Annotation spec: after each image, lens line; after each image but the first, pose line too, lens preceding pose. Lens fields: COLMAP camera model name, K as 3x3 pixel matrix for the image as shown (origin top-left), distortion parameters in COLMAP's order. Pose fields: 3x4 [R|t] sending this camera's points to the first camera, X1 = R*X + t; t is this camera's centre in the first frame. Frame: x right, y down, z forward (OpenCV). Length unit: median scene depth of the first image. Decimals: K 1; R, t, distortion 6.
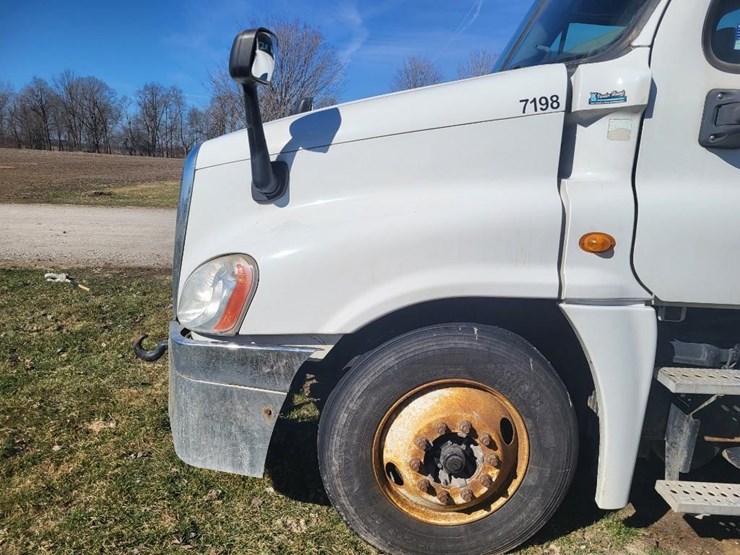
lens RADIAL K [[558.2, 0, 370.3], [0, 558.2, 283.0], [0, 0, 1]] dist [0.058917, -0.036617]
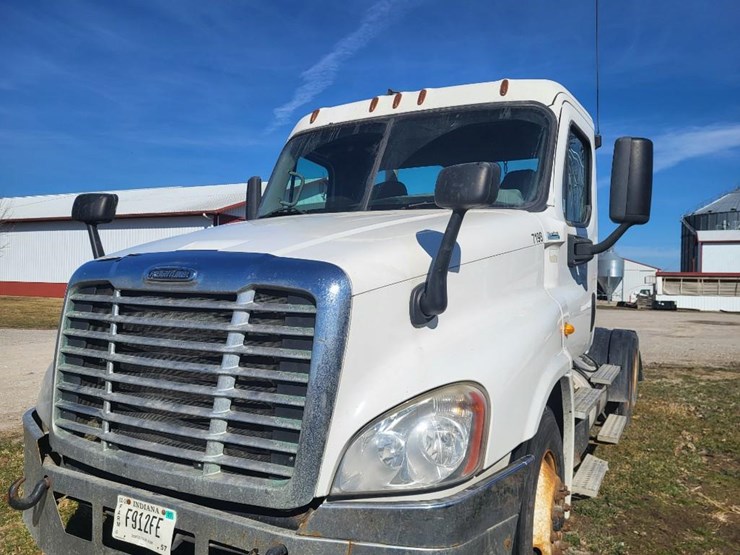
lens RADIAL K [[558.2, 0, 369.9], [0, 558.2, 281.5], [0, 0, 1]] dist [0.058917, -0.036617]
pose [[0.542390, -0.034588, 0.839415, -1.074886], [0.183002, 0.980024, -0.077865, -0.166853], [-0.819953, 0.195848, 0.537885, 0.575914]]
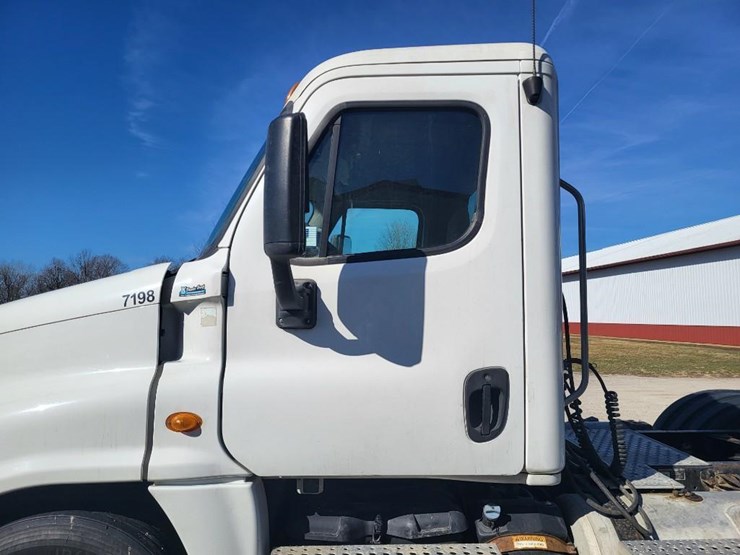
lens RADIAL K [[558.2, 0, 365.3], [0, 558.2, 273.9], [0, 0, 1]] dist [0.058917, -0.036617]
pose [[0.998485, -0.053244, -0.013884, 0.737208], [0.047062, 0.957103, -0.285902, -0.018630], [0.028511, 0.284815, 0.958158, -0.080144]]
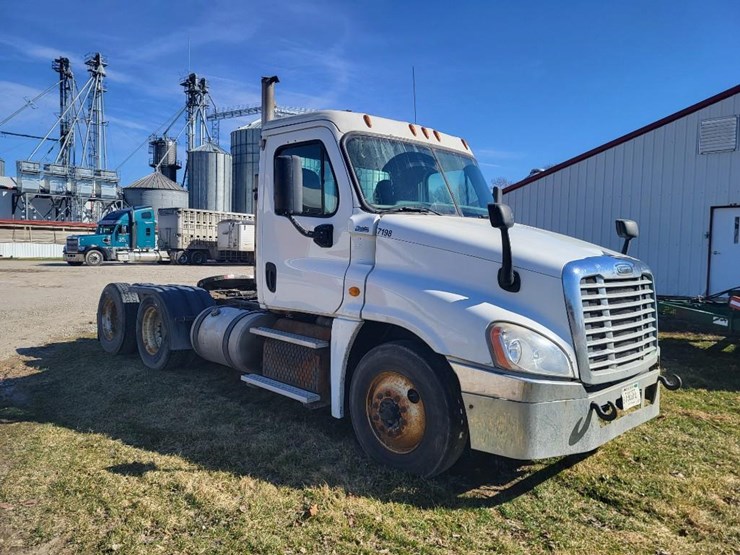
lens RADIAL K [[558.2, 0, 370.9], [0, 558.2, 270.5], [0, 0, 1]] dist [0.058917, -0.036617]
pose [[-0.657723, -0.099140, 0.746707, -1.298506], [0.102793, 0.970214, 0.219358, -0.842463], [-0.746213, 0.221033, -0.627941, 3.307343]]
